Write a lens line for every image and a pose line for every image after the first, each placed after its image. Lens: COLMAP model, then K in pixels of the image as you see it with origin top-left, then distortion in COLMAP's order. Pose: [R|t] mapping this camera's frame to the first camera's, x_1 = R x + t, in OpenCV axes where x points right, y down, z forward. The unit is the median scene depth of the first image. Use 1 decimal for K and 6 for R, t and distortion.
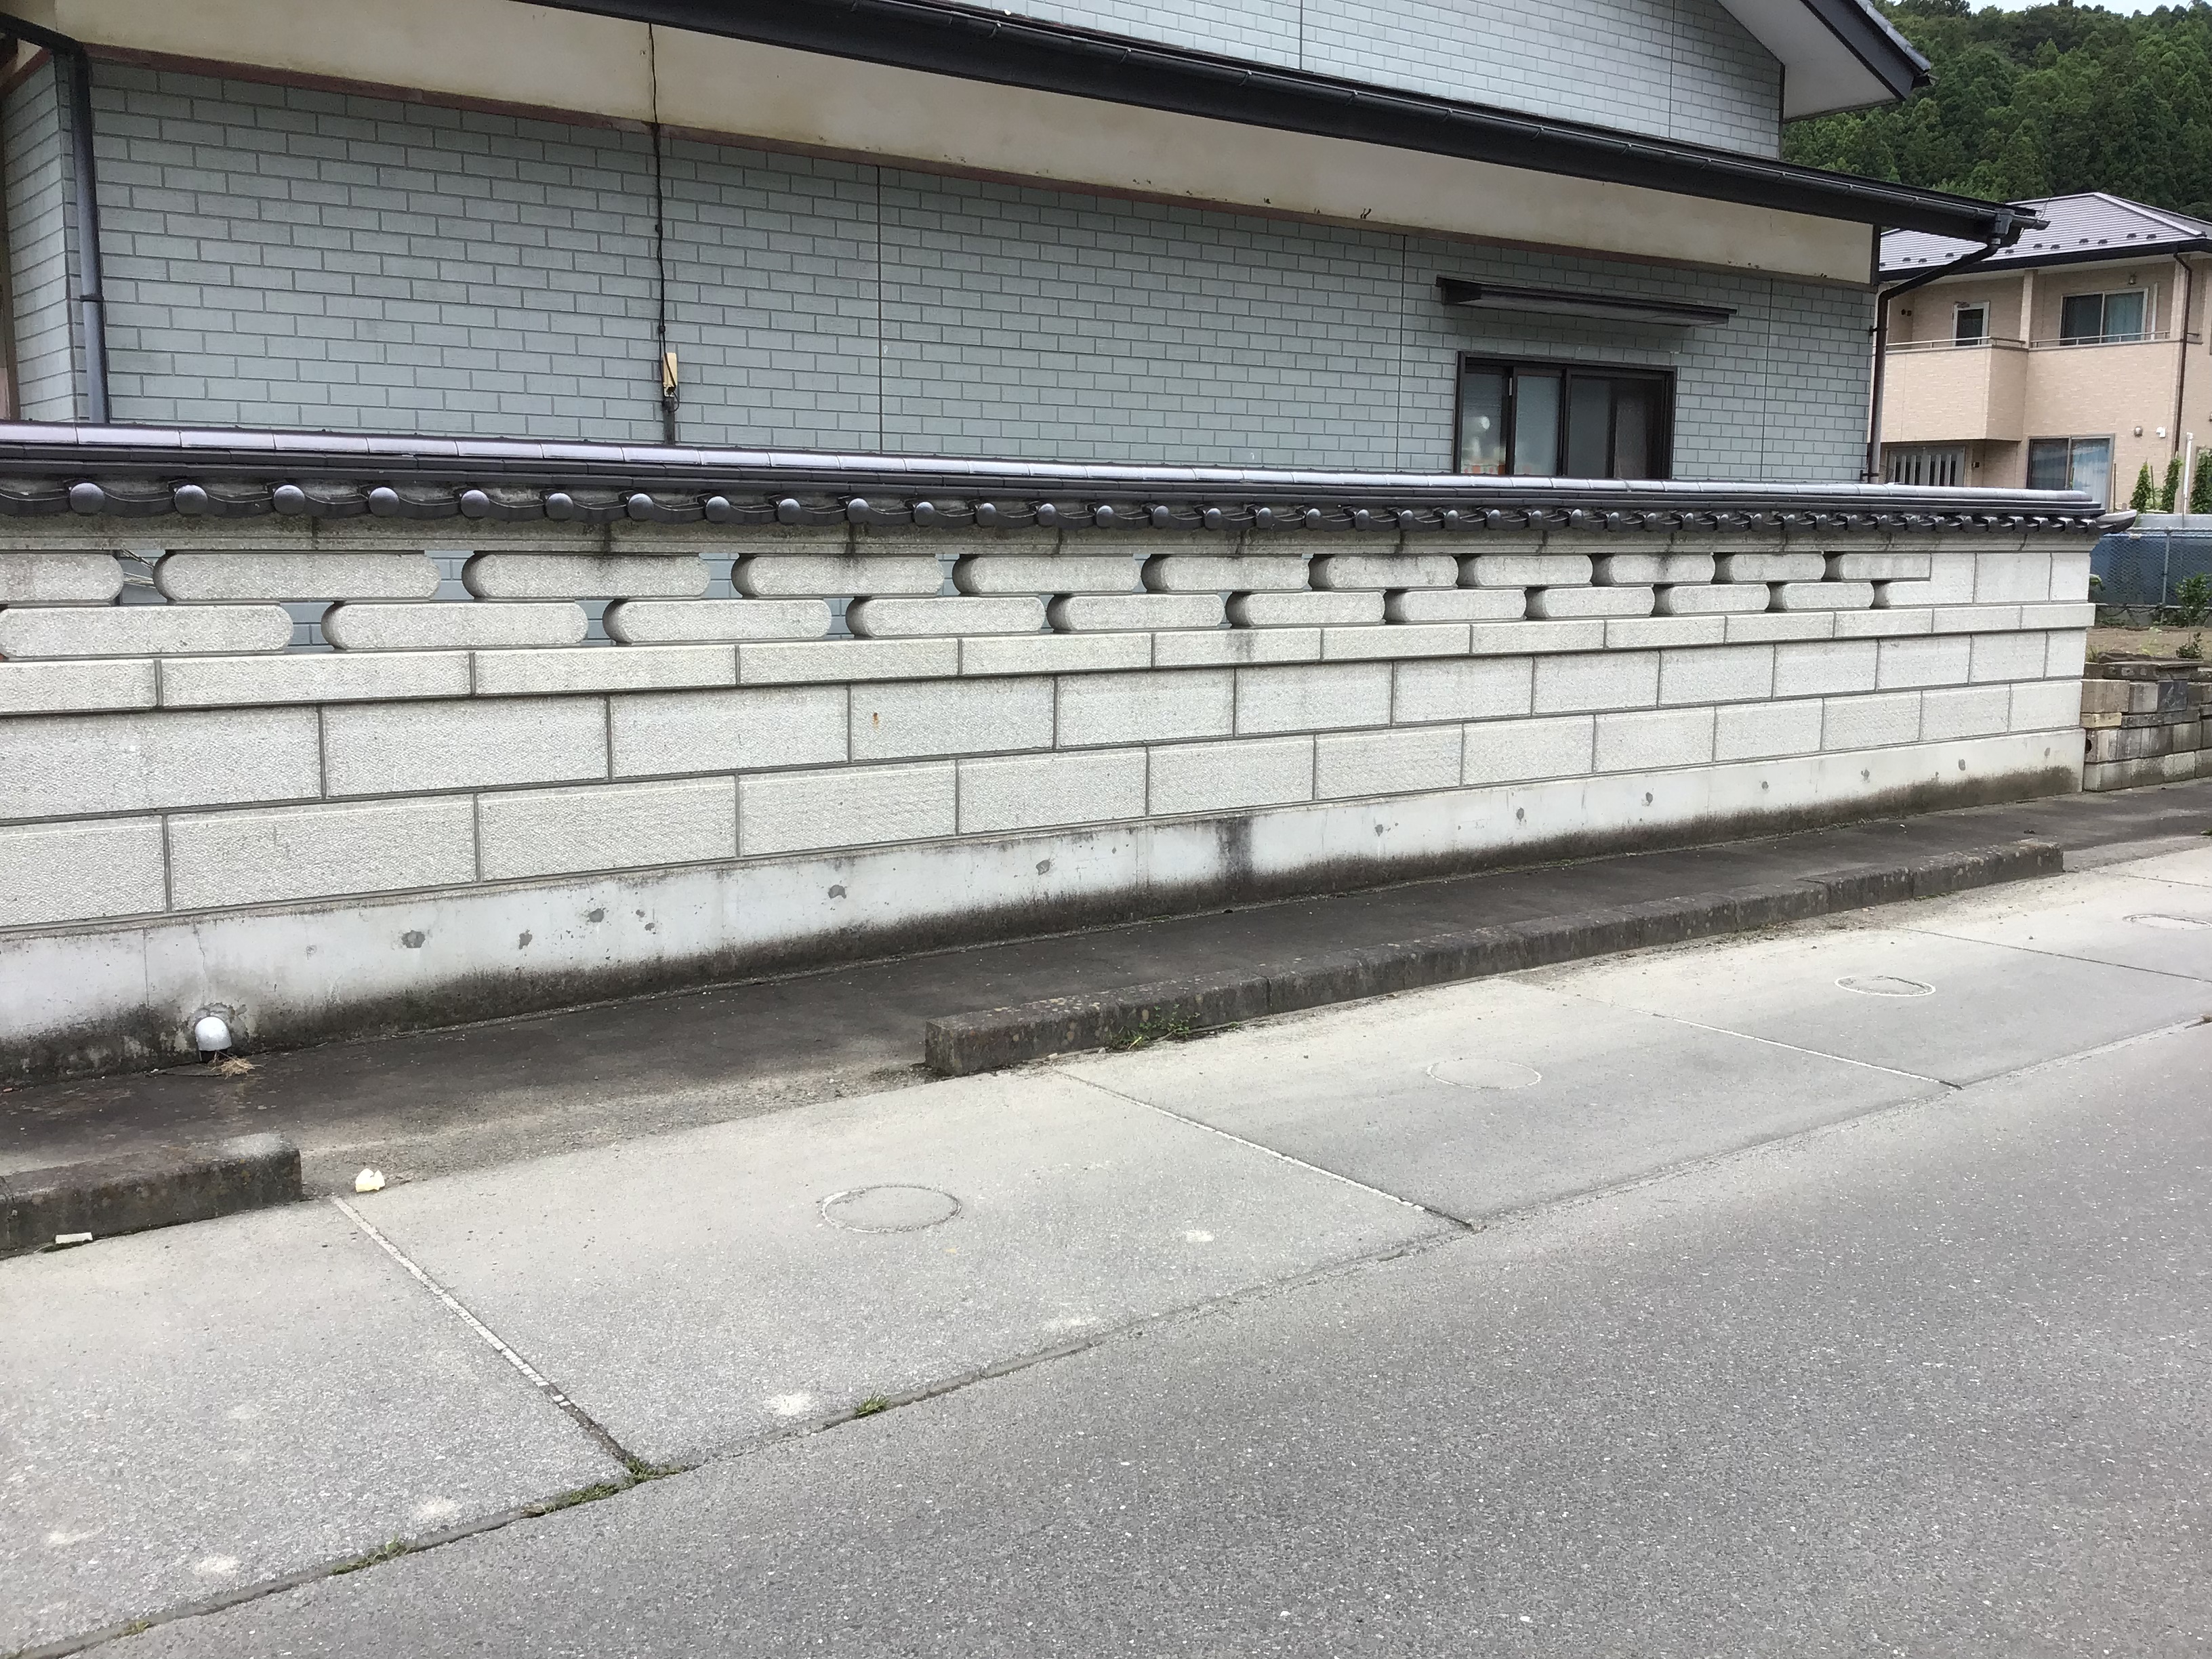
lens RADIAL K [[2028.0, 0, 1106.0], [0, 2028.0, 829.5], [0, 0, 1]] dist [0.119742, -0.261896]
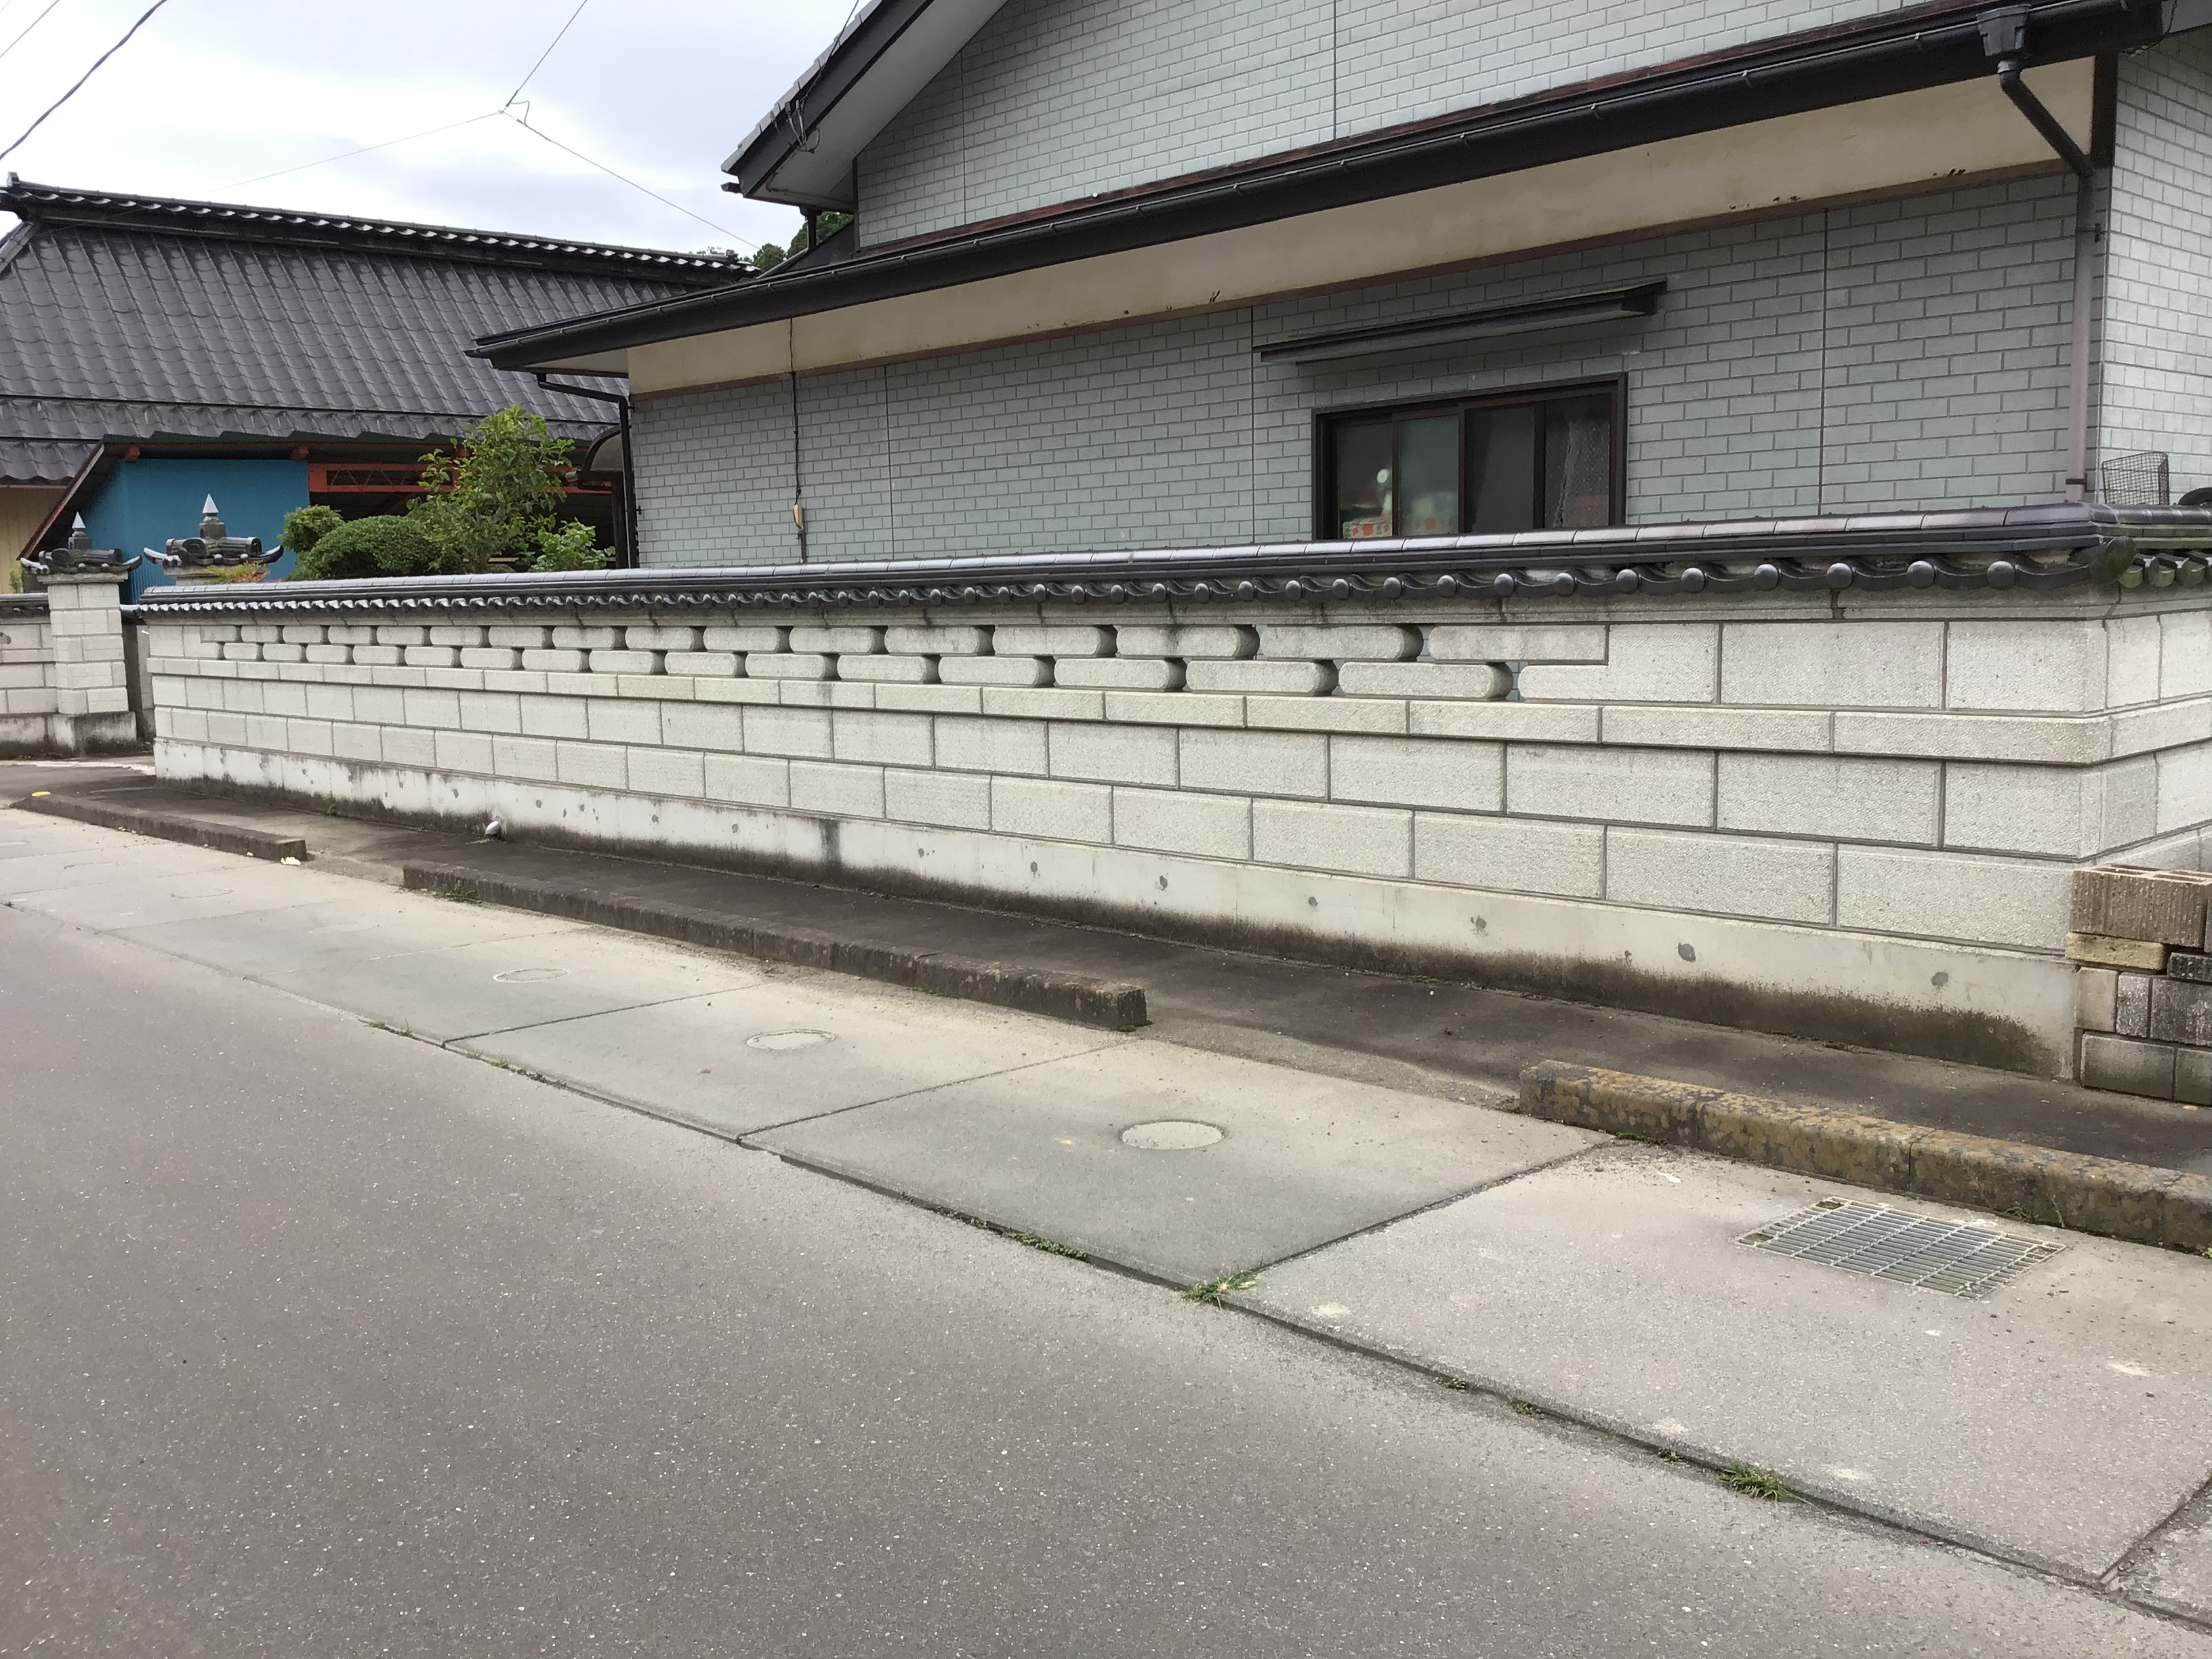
lens RADIAL K [[1938.6, 0, 1066.8], [0, 1938.6, 828.9], [0, 0, 1]] dist [0.060151, -0.092910]
pose [[0.111181, 0.103803, -0.988364, 1.249212], [-0.128603, 0.987671, 0.089264, -0.124502], [0.985444, 0.117182, 0.123160, 0.916424]]
